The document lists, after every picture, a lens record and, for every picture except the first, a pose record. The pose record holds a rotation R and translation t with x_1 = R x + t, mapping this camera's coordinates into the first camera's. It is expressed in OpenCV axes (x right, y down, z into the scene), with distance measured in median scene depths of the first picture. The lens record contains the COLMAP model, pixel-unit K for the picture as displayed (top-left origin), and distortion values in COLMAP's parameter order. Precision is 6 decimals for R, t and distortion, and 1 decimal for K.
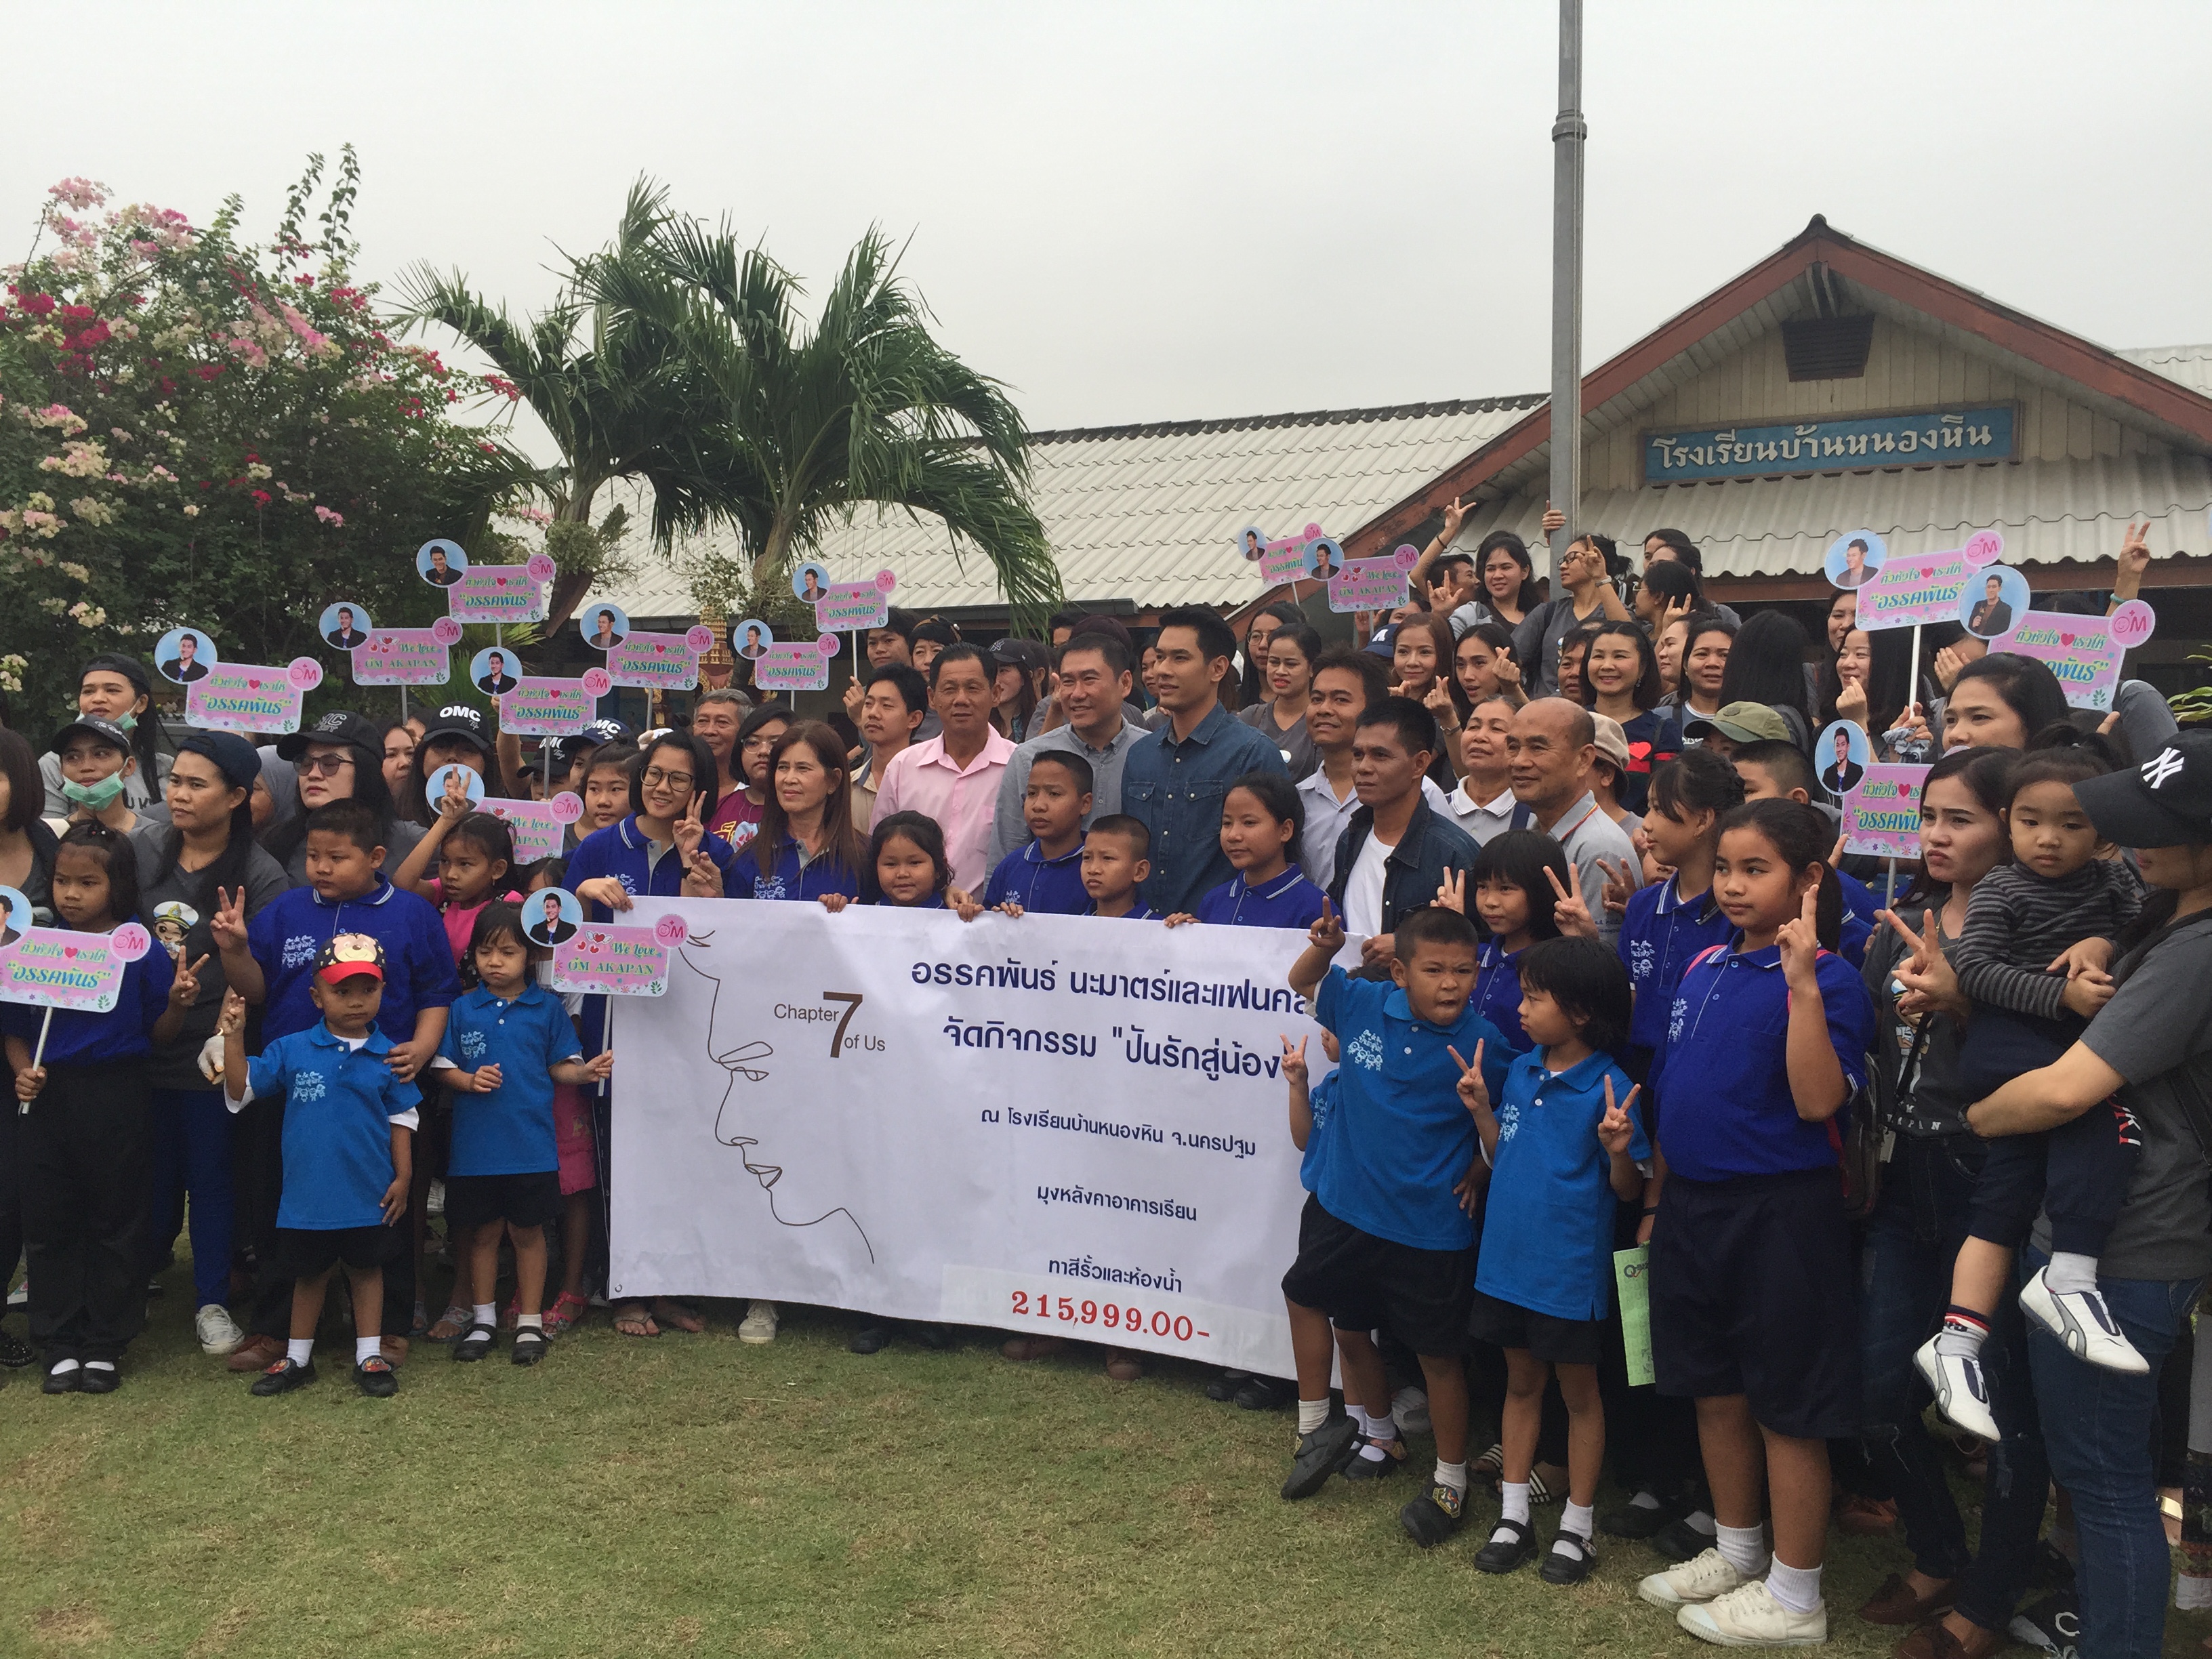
lens RADIAL K [[1866.3, 0, 1106.0], [0, 1866.3, 829.5], [0, 0, 1]] dist [0.100605, -0.135210]
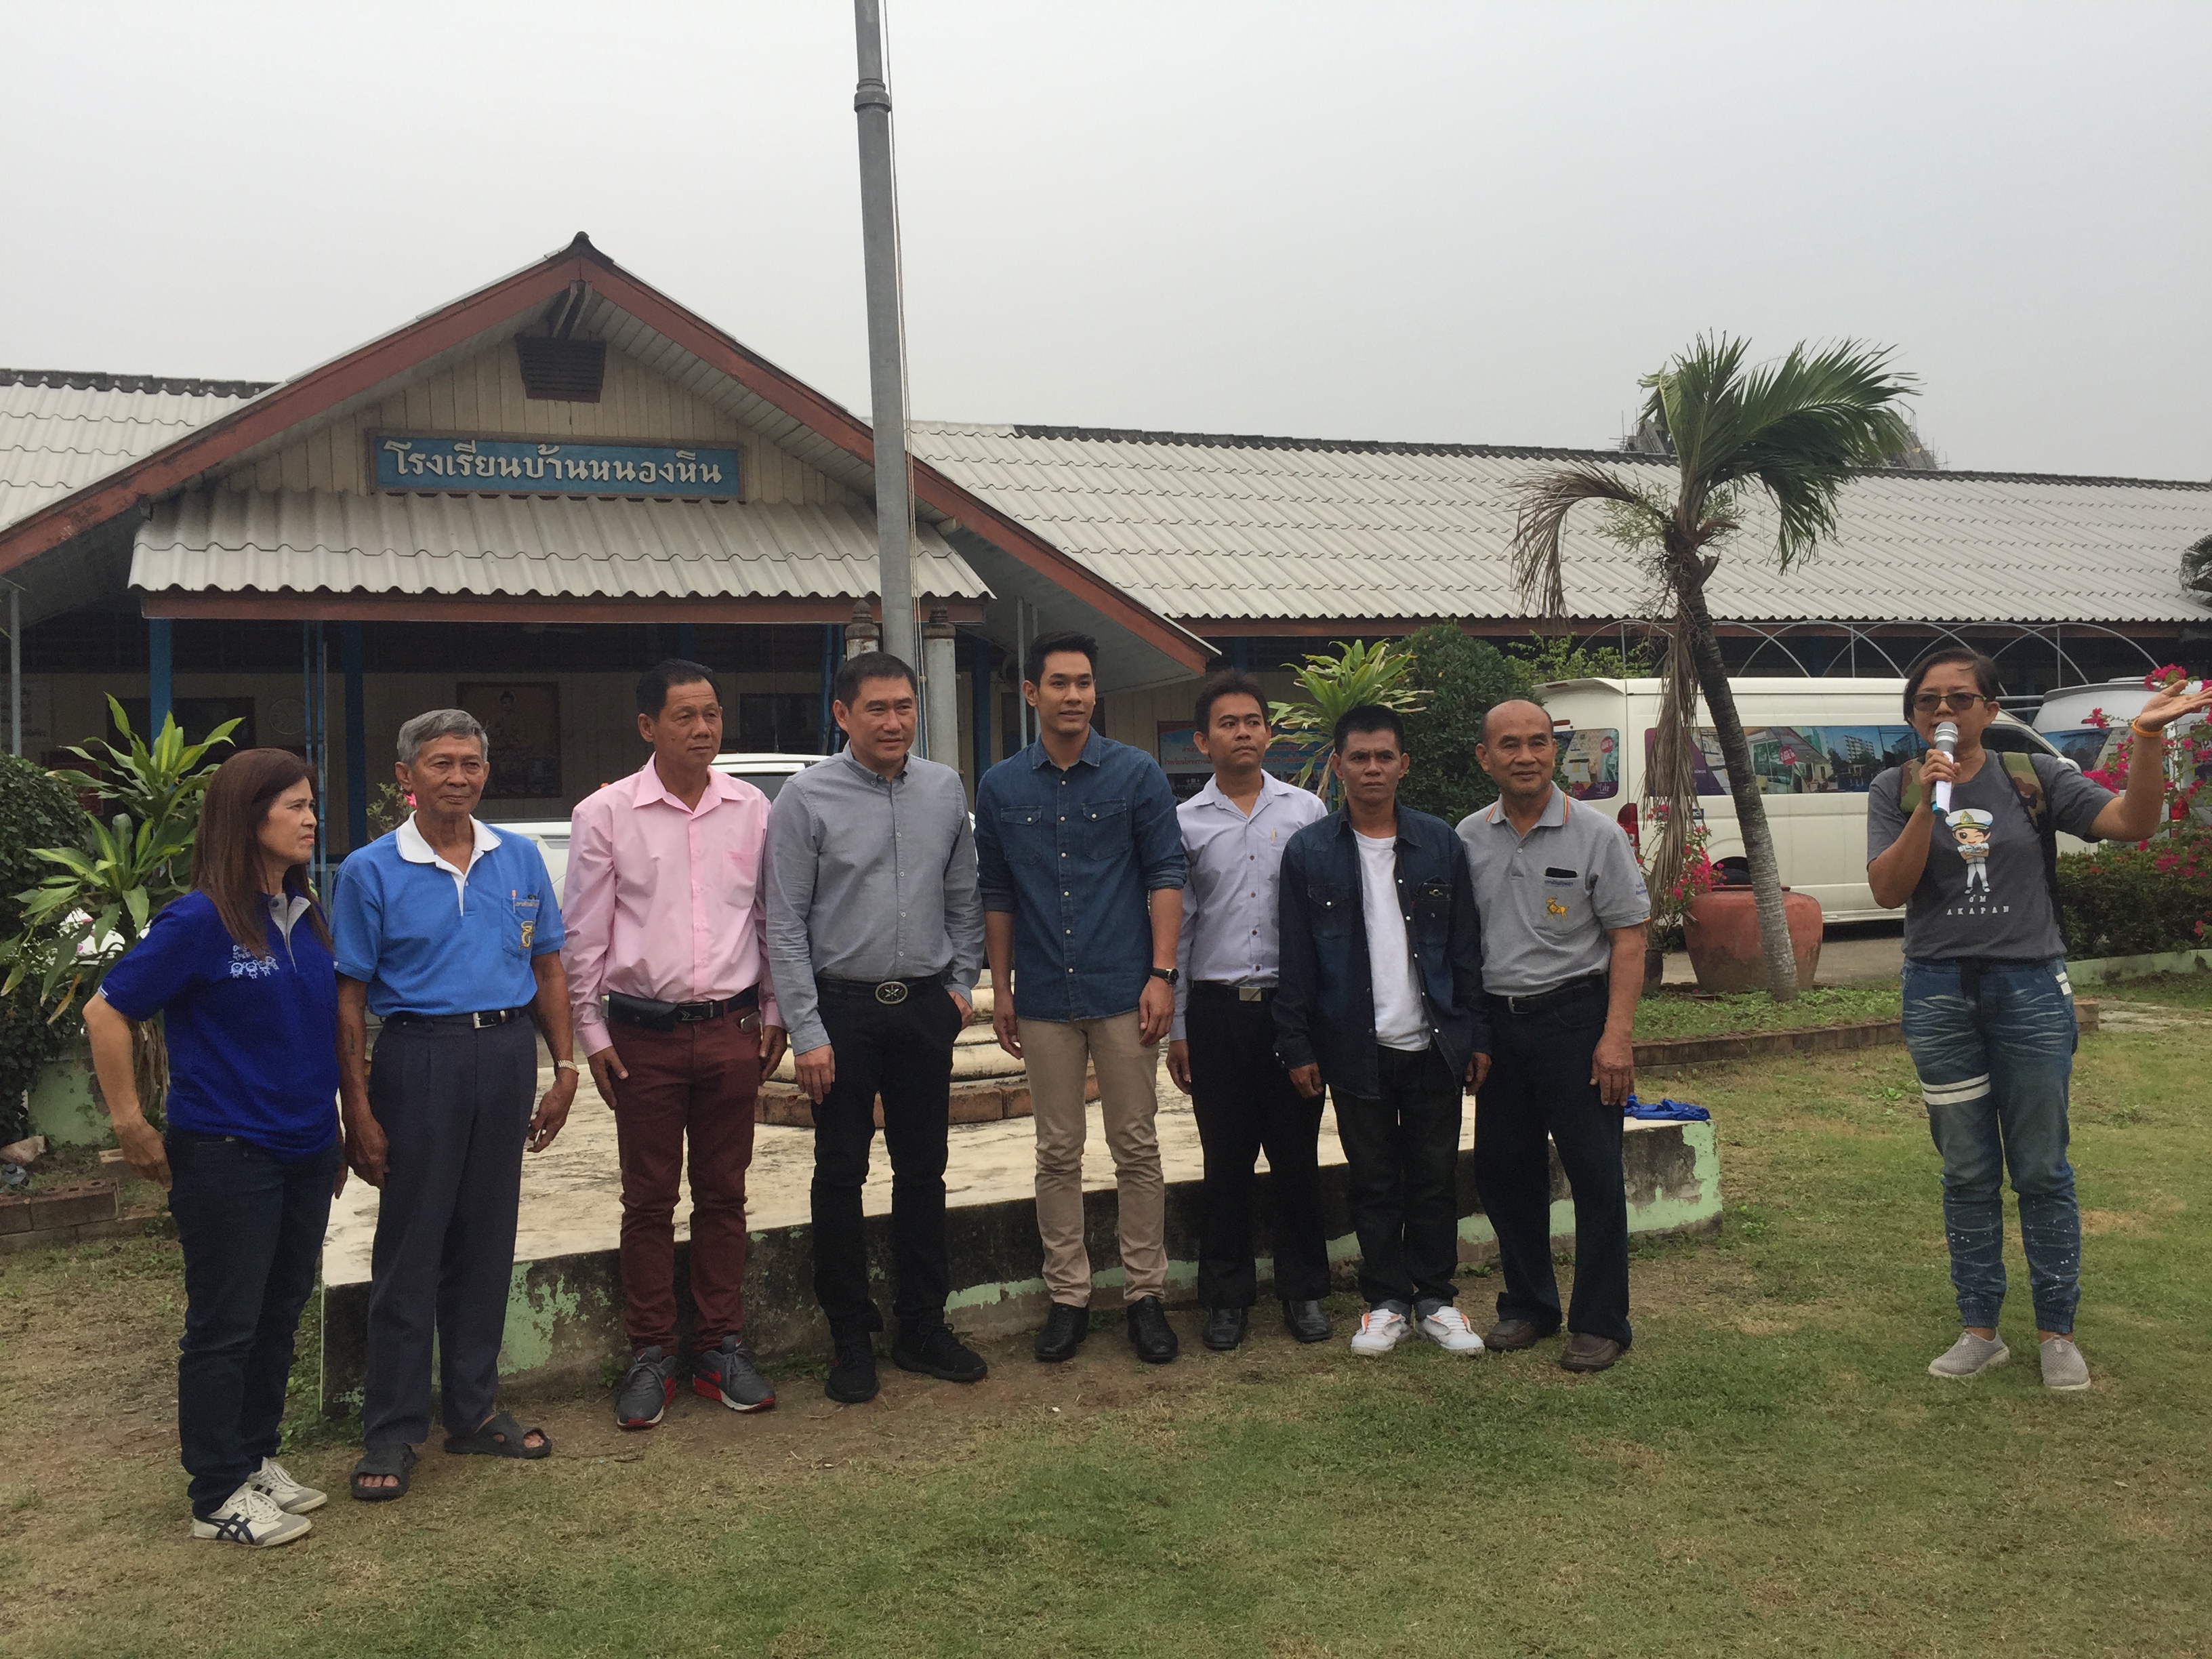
lens RADIAL K [[1866.3, 0, 1106.0], [0, 1866.3, 829.5], [0, 0, 1]] dist [0.100605, -0.135210]
pose [[0.654166, -0.054303, 0.754399, -0.189025], [0.067636, 0.997623, 0.013161, -0.008765], [-0.753321, 0.042415, 0.656284, 0.152549]]
